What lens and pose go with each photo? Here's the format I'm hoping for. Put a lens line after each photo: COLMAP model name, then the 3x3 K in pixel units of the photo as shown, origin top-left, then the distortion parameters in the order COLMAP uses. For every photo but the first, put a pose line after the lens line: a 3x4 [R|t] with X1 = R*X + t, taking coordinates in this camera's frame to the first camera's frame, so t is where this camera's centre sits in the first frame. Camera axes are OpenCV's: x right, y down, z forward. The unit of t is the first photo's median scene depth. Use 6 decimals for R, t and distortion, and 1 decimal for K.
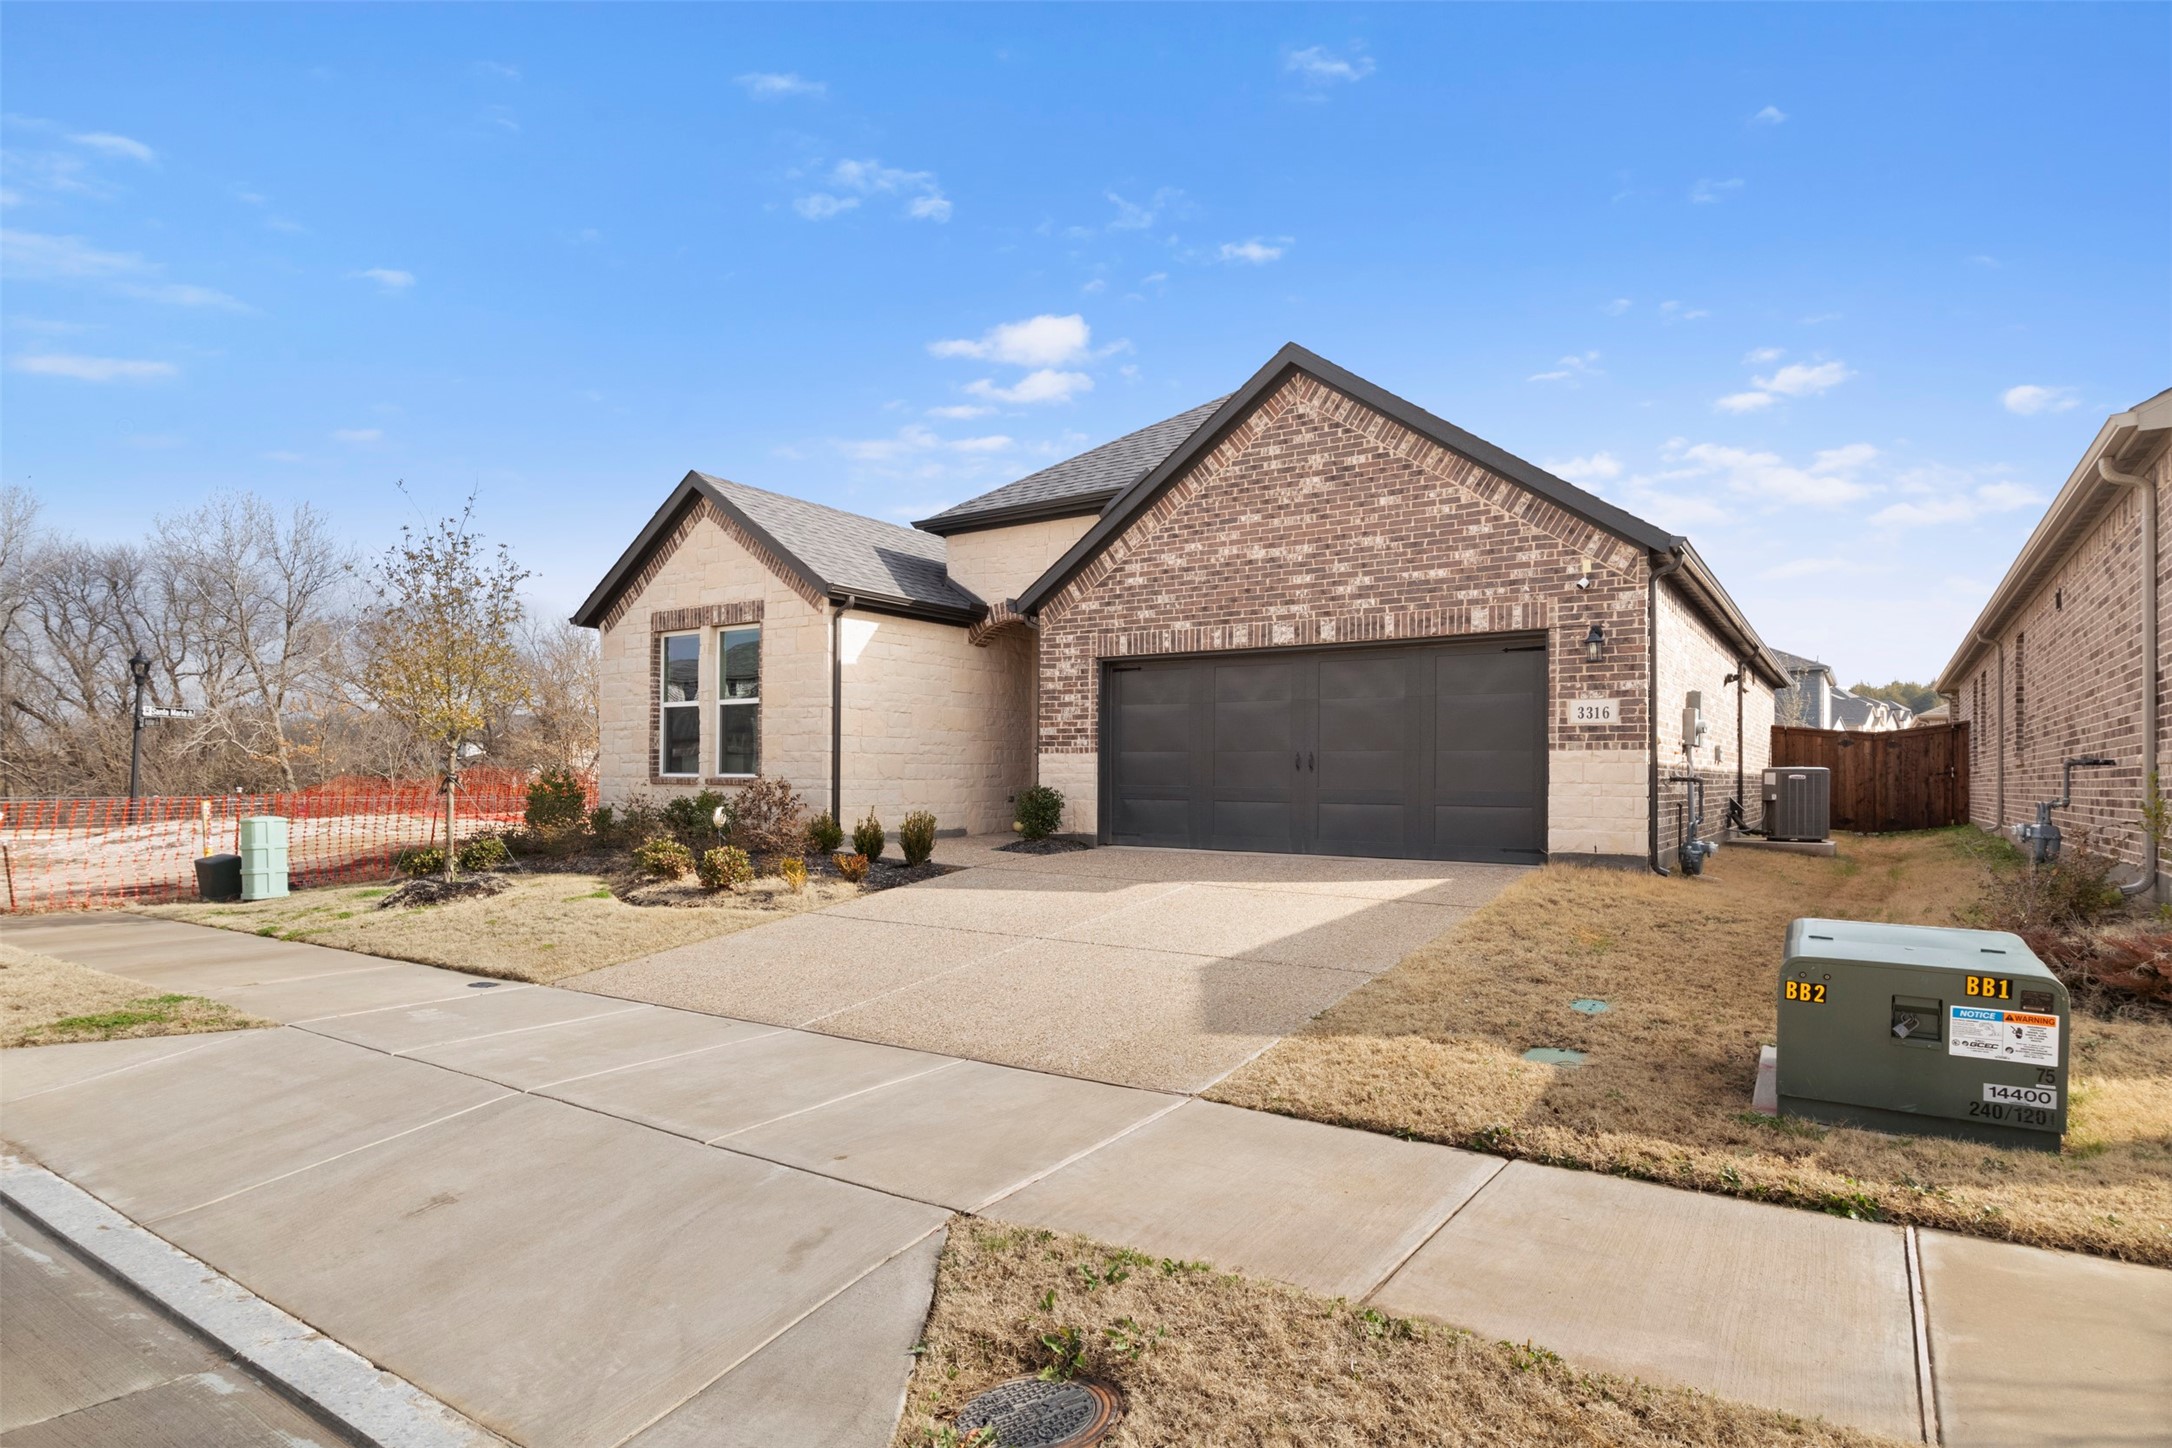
lens RADIAL K [[1159.6, 0, 1102.1], [0, 1159.6, 775.6], [0, 0, 1]] dist [-0.018733, 0.000120]
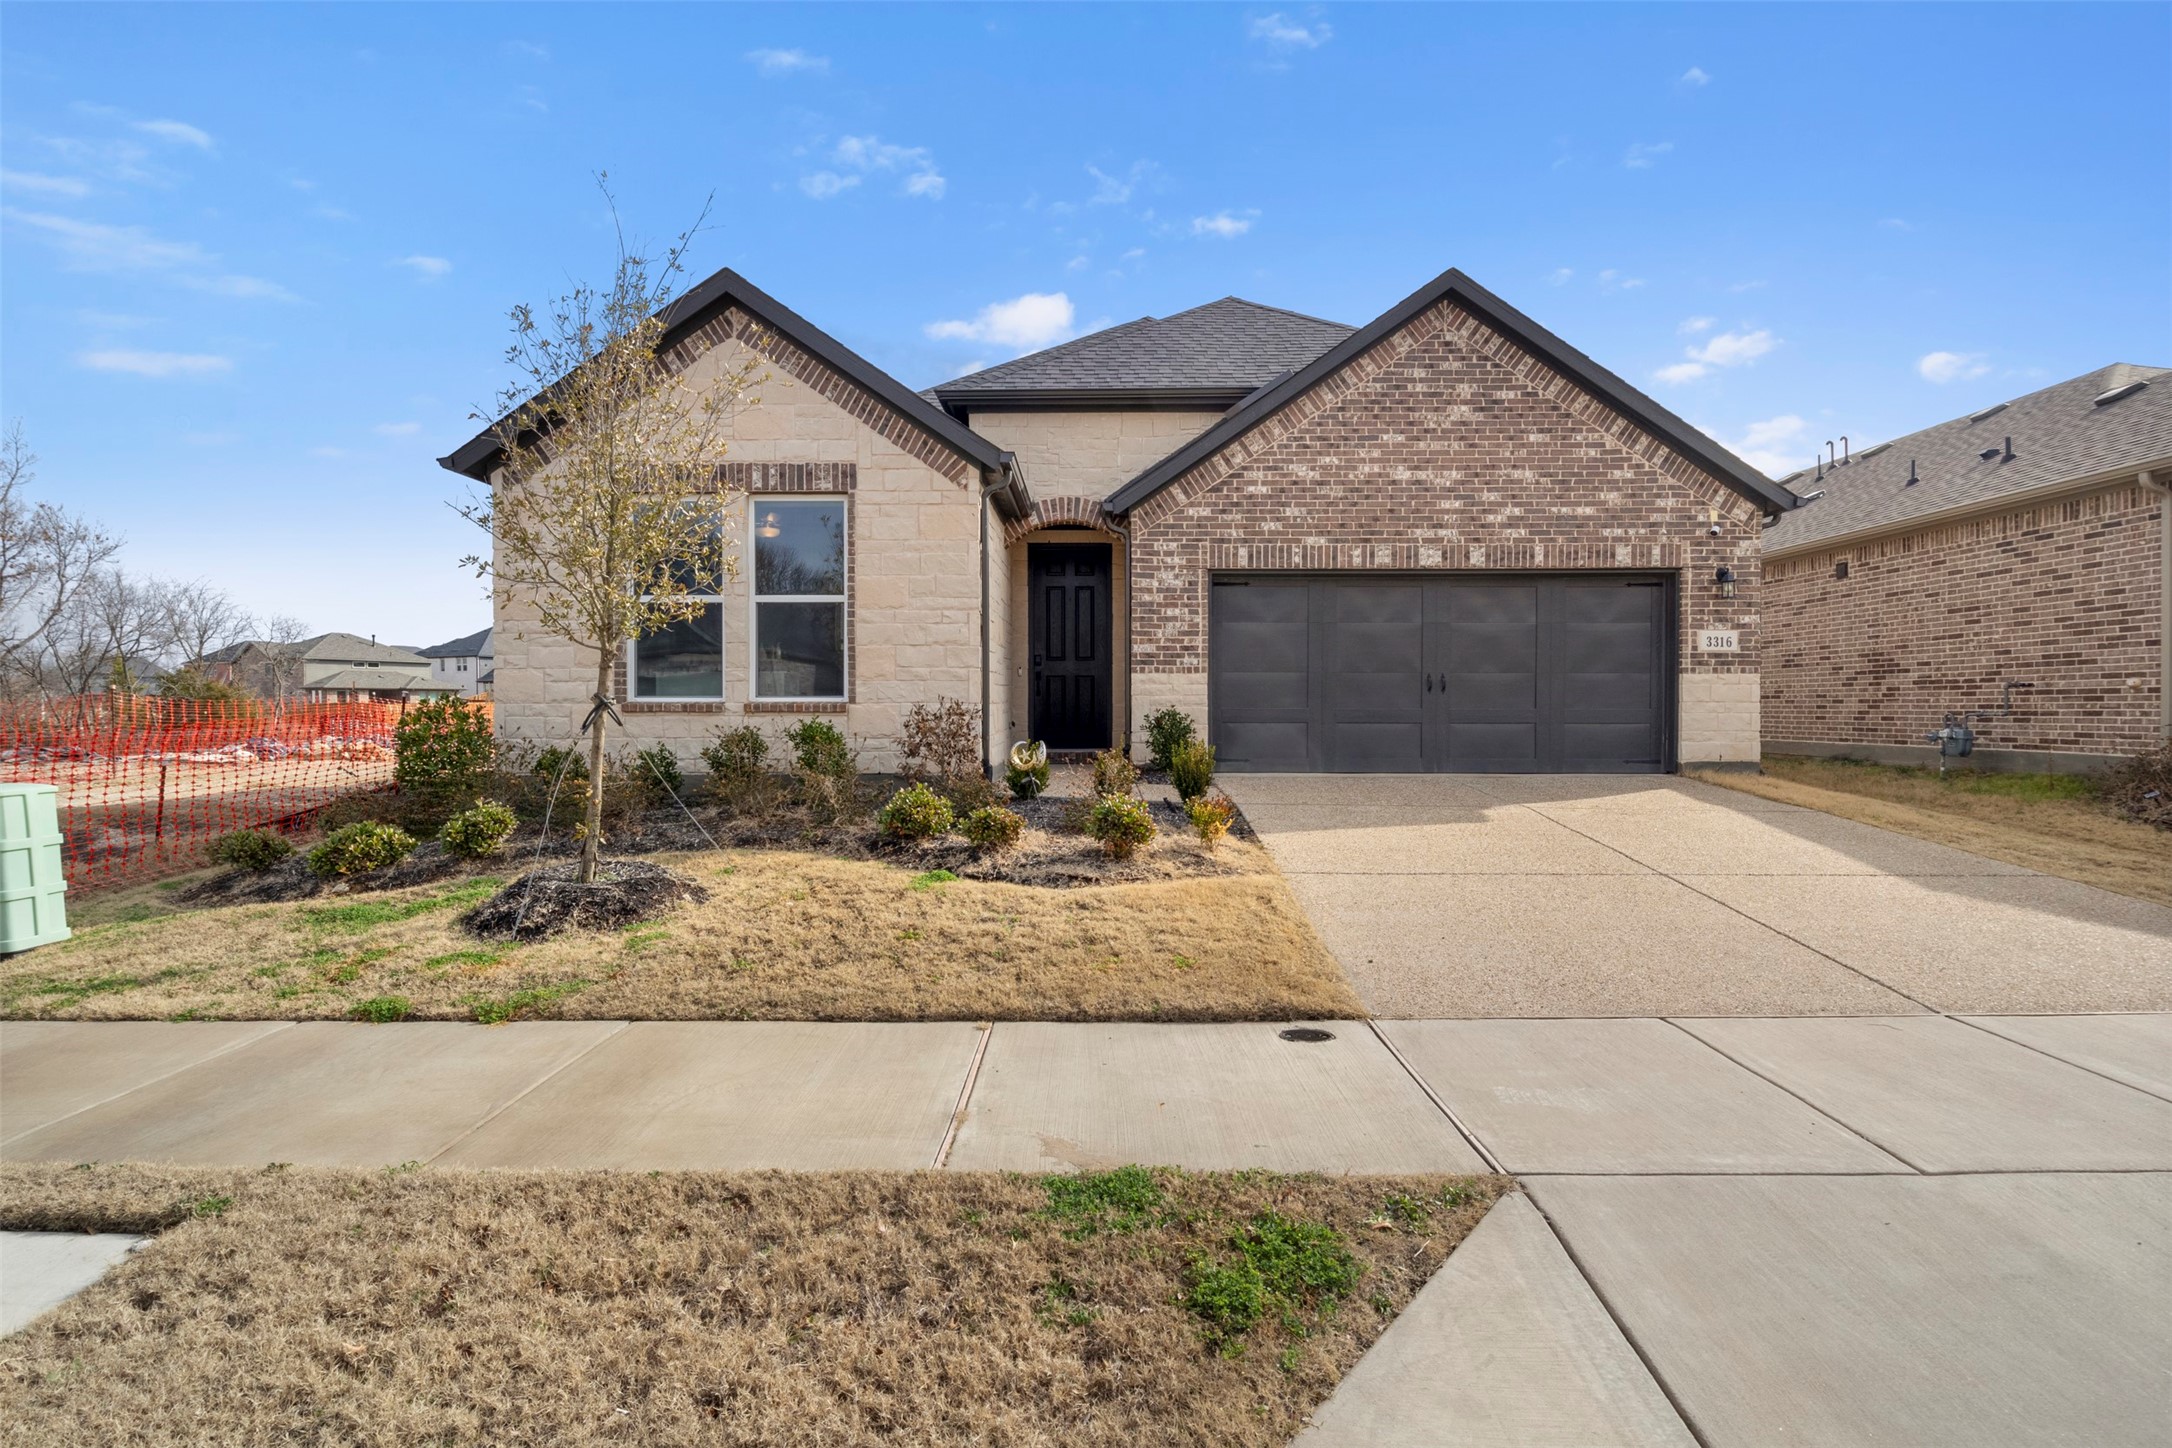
lens RADIAL K [[1072.0, 0, 1085.1], [0, 1072.0, 719.3], [0, 0, 1]] dist [-0.012210, -0.000306]
pose [[0.840689, -0.013547, 0.541349, -0.601353], [0.004964, 0.999838, 0.017311, 0.002000], [-0.541496, -0.011866, 0.840620, 0.372694]]
